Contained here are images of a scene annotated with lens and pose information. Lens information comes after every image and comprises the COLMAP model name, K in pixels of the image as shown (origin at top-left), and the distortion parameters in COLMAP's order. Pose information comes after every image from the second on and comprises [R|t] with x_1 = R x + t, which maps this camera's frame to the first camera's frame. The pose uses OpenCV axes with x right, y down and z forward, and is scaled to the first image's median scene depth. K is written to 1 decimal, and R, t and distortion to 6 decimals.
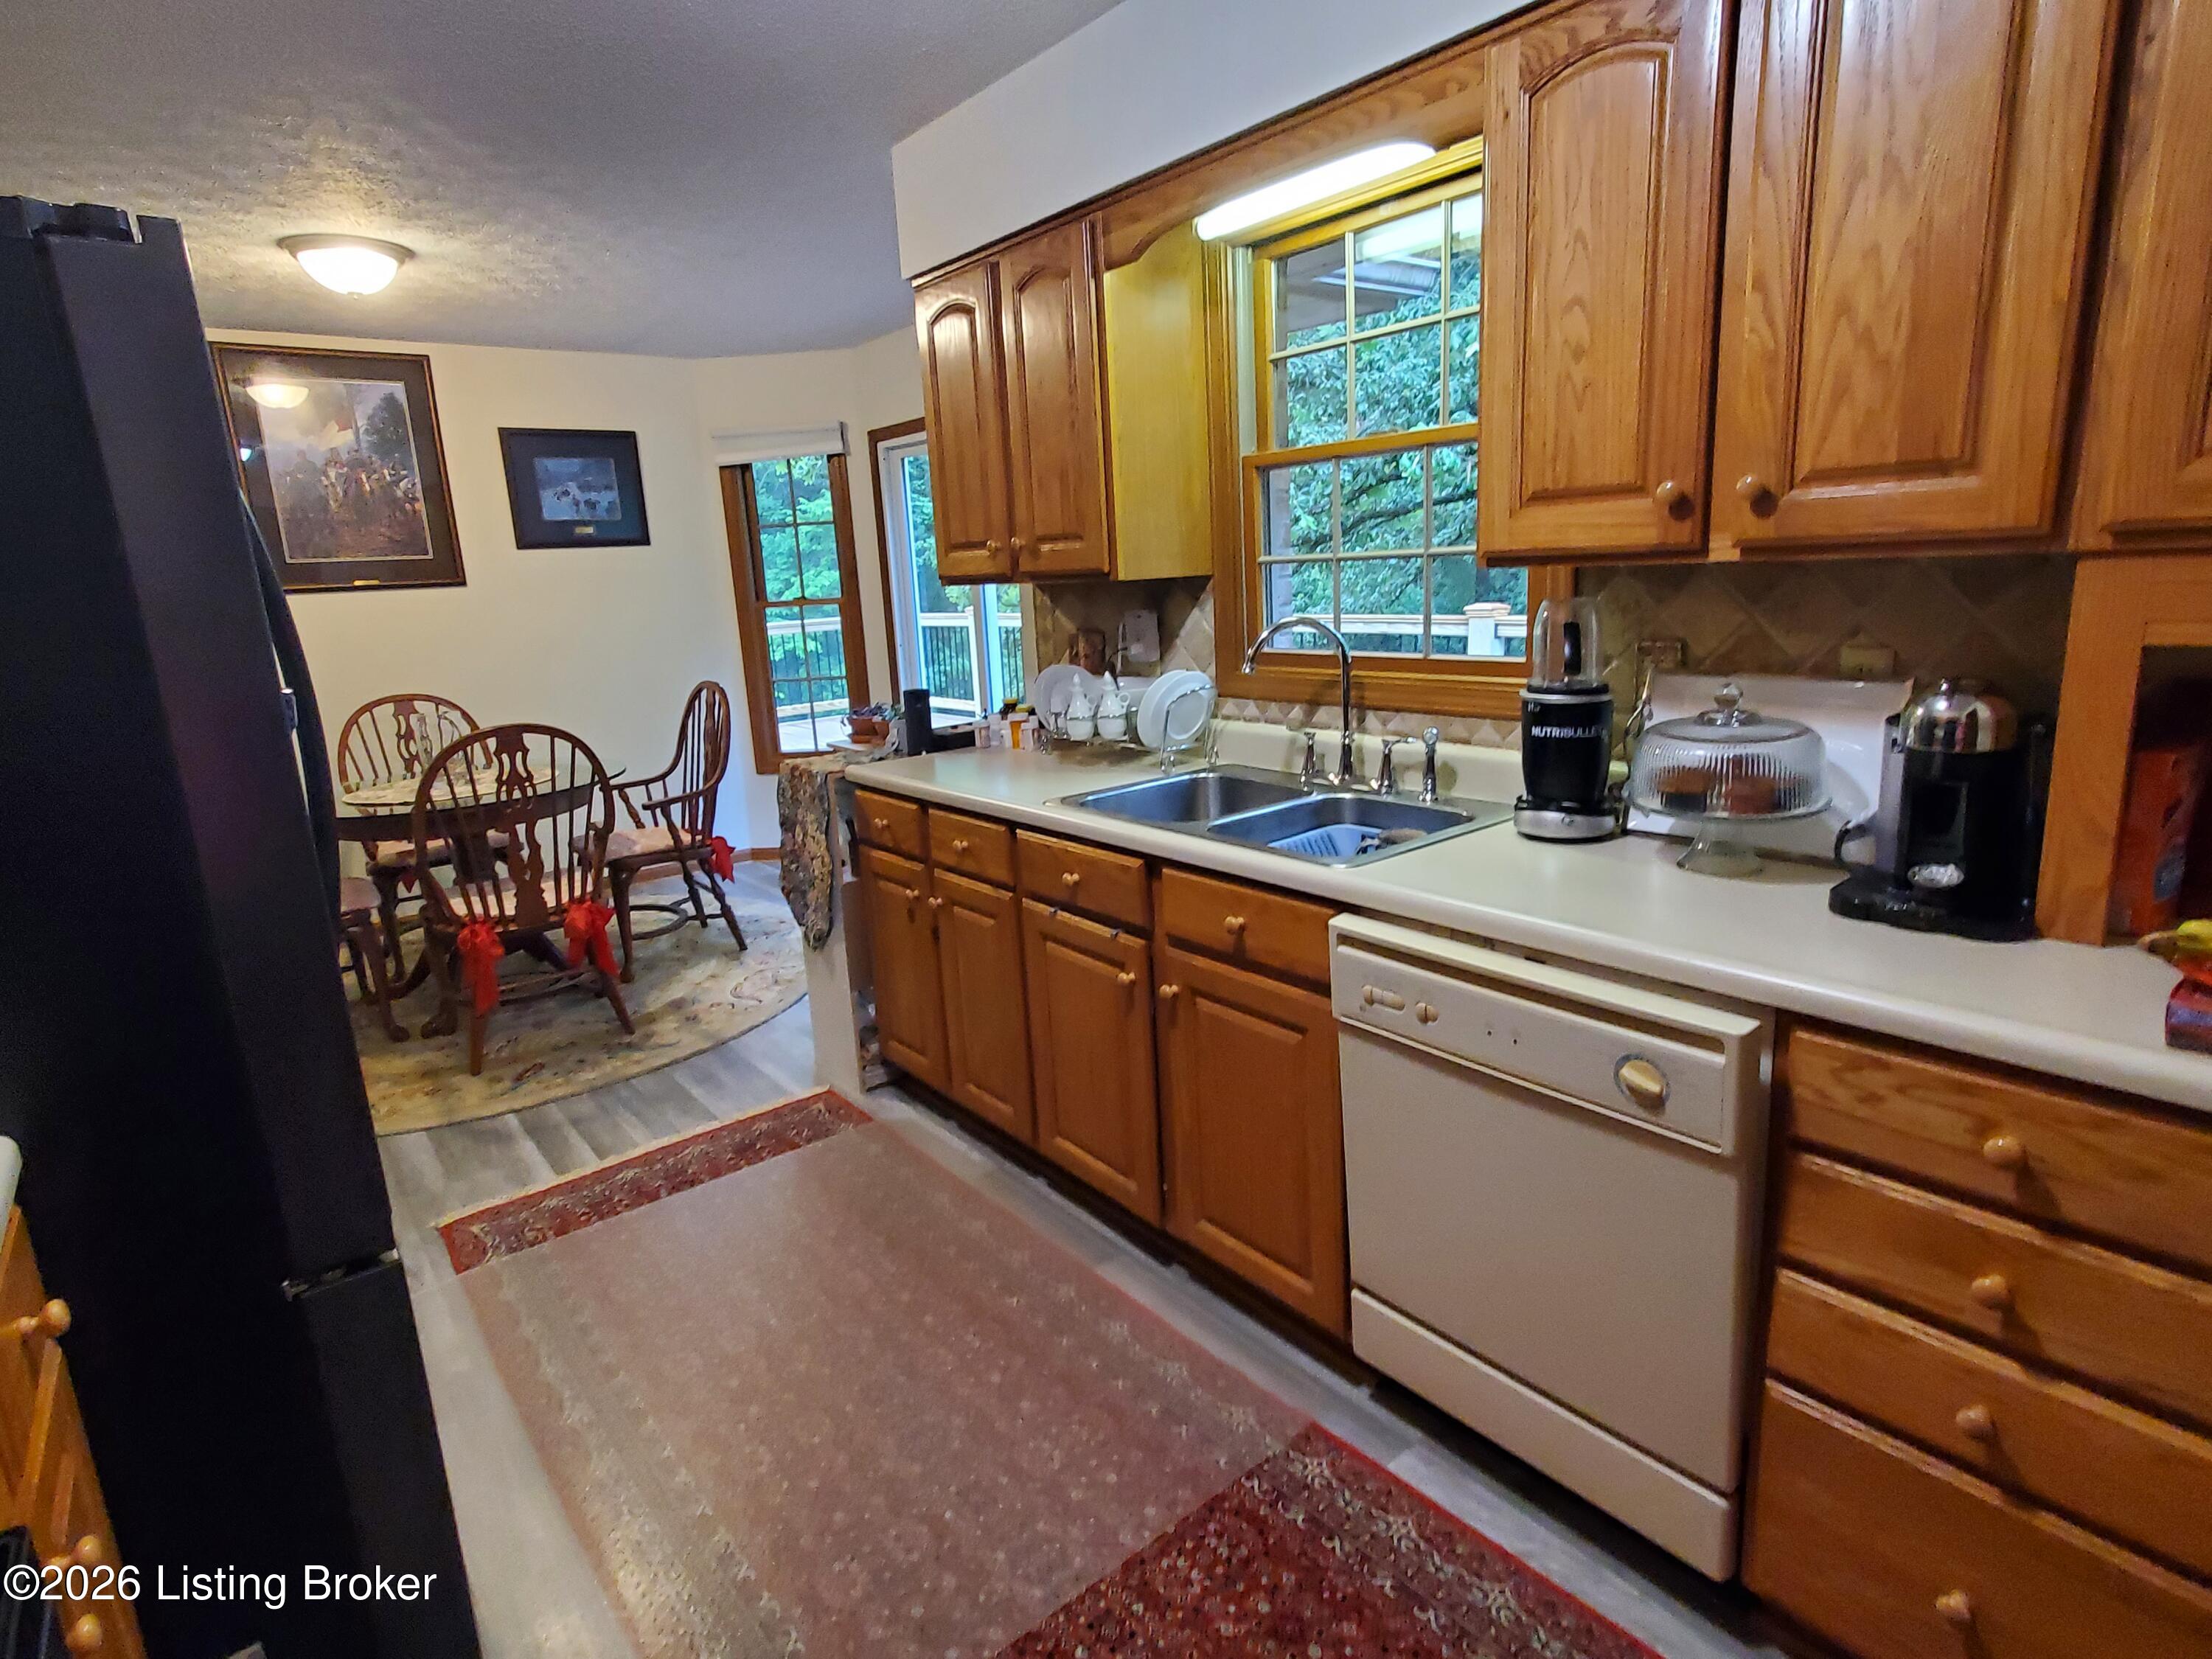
lens RADIAL K [[1162.2, 0, 1123.7], [0, 1162.2, 816.7], [0, 0, 1]] dist [0.003101, 0.000722]
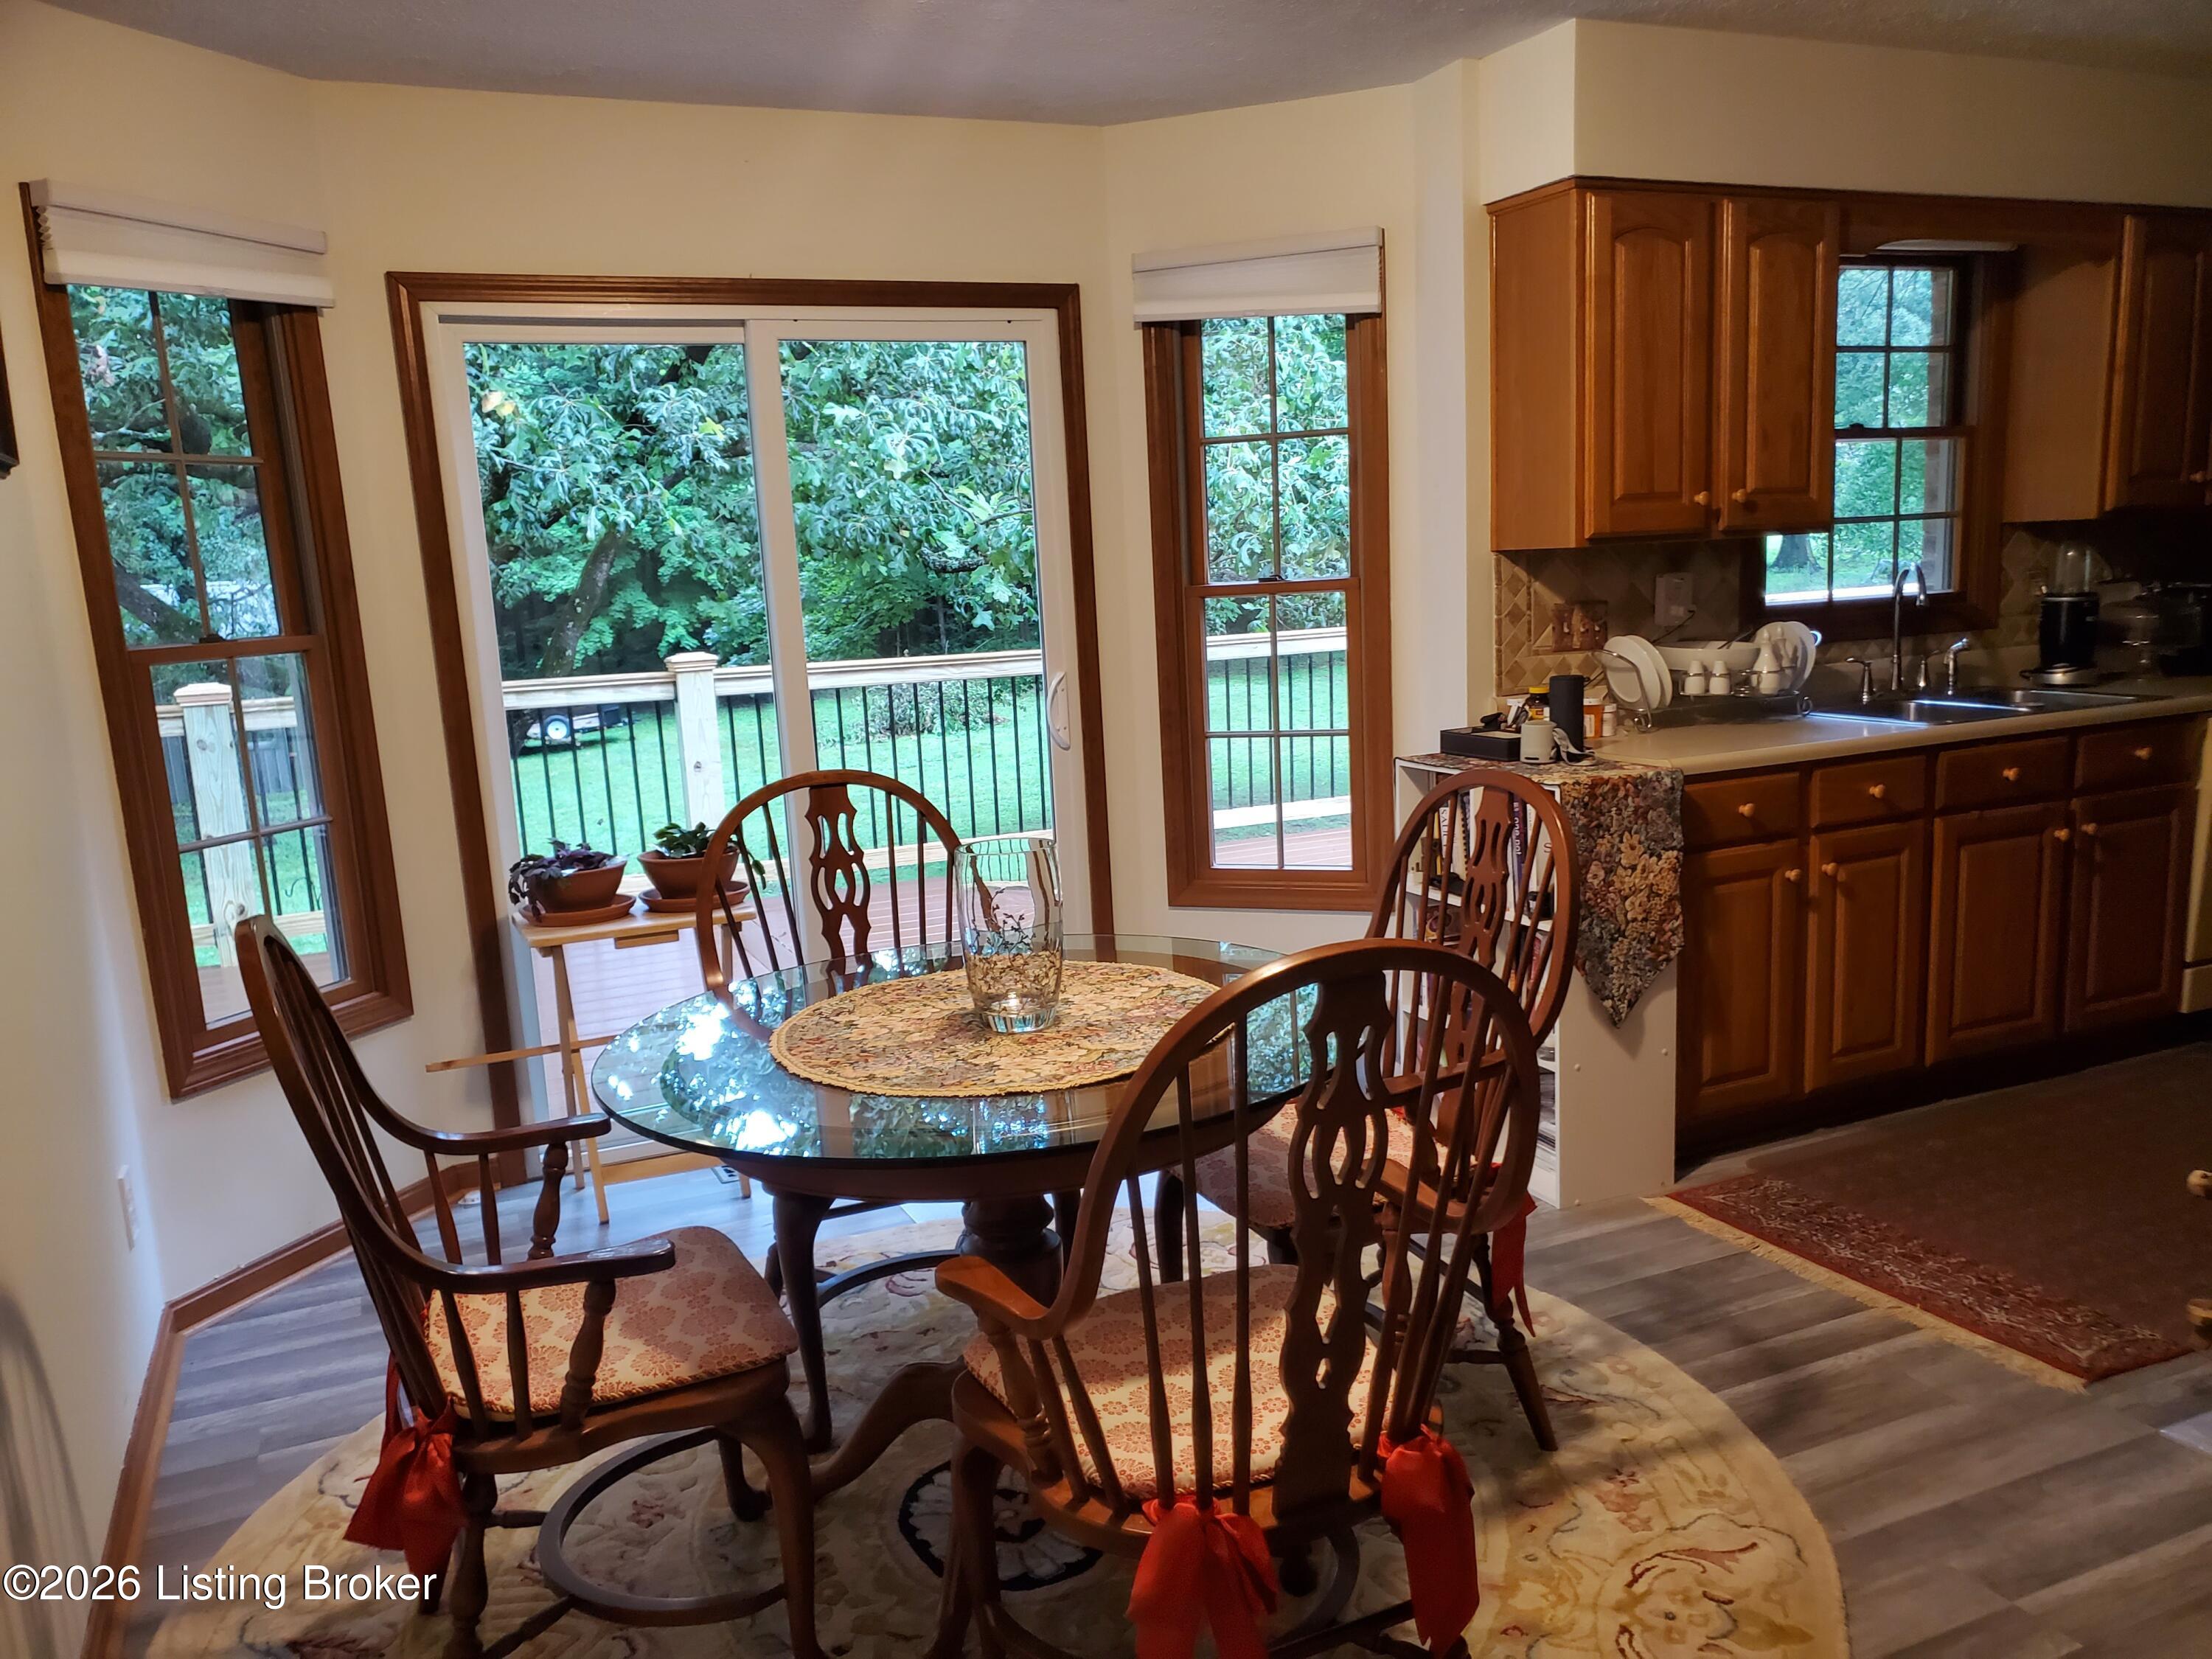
lens RADIAL K [[1744.8, 0, 1144.8], [0, 1744.8, 878.3], [0, 0, 1]] dist [0.033844, -0.001881]
pose [[0.252203, -0.143373, 0.956994, -1.248179], [0.239360, 0.967474, 0.081863, -0.125534], [-0.937604, 0.208420, 0.278318, 0.849446]]
